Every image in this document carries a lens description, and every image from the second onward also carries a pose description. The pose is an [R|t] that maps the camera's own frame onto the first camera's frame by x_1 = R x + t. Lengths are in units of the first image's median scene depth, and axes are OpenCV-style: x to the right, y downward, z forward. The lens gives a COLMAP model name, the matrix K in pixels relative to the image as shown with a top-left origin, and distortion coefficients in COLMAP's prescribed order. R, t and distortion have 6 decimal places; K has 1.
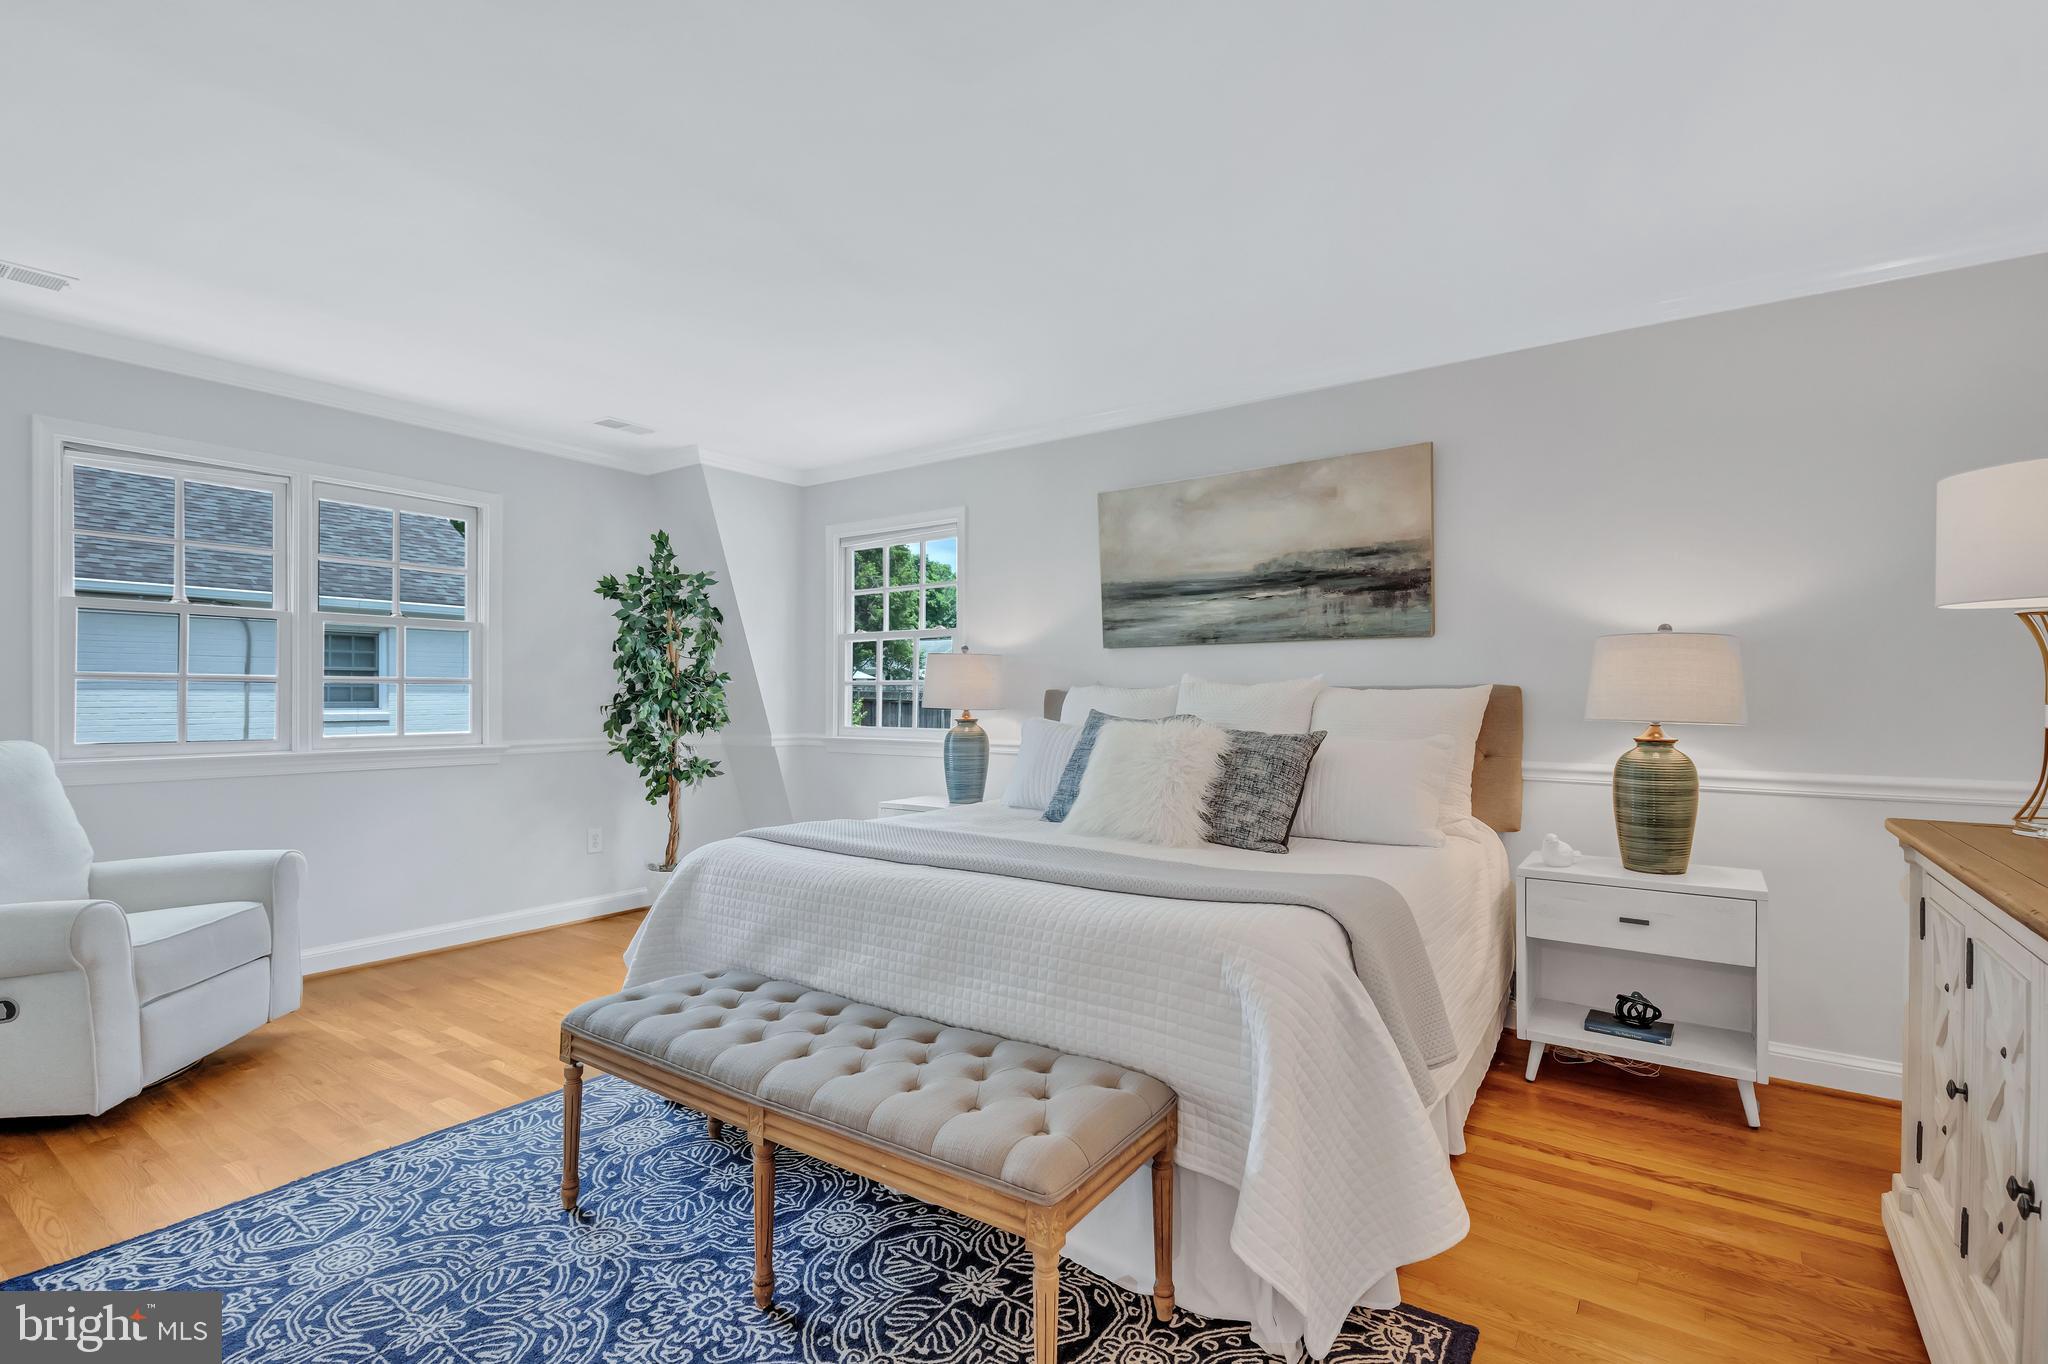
lens RADIAL K [[949.6, 0, 1031.0], [0, 949.6, 695.1], [0, 0, 1]] dist [0.026836, 0.000200]
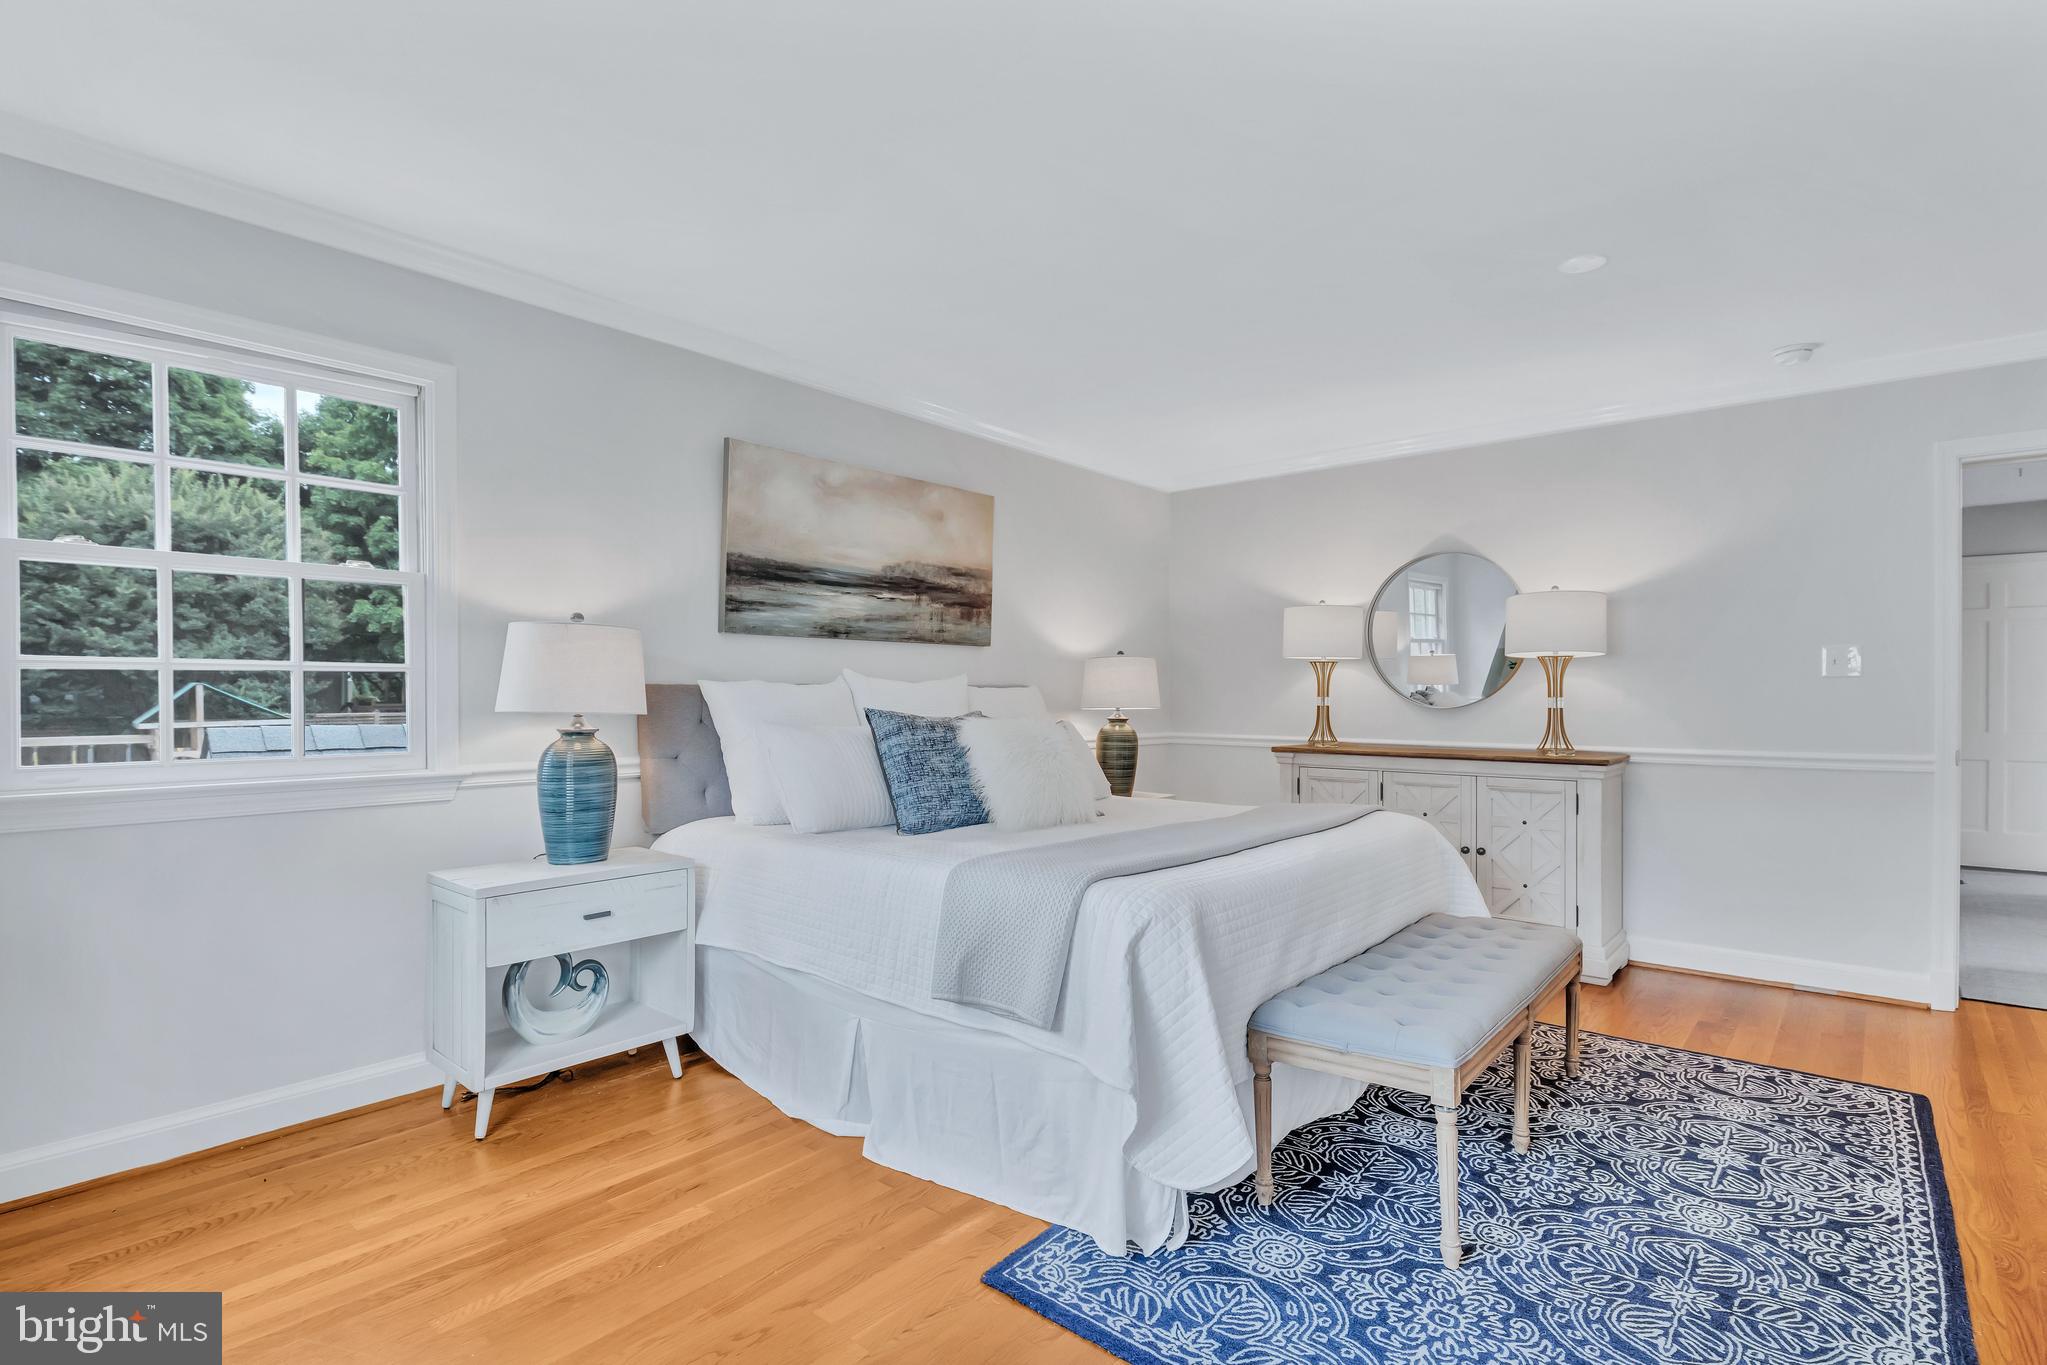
lens RADIAL K [[949.2, 0, 1072.1], [0, 949.2, 699.6], [0, 0, 1]] dist [0.026836, 0.000200]
pose [[0.080058, -0.009238, 0.996747, -0.823040], [-0.003357, 0.999949, 0.009537, -0.002589], [-0.996785, -0.004109, 0.080023, 0.755866]]
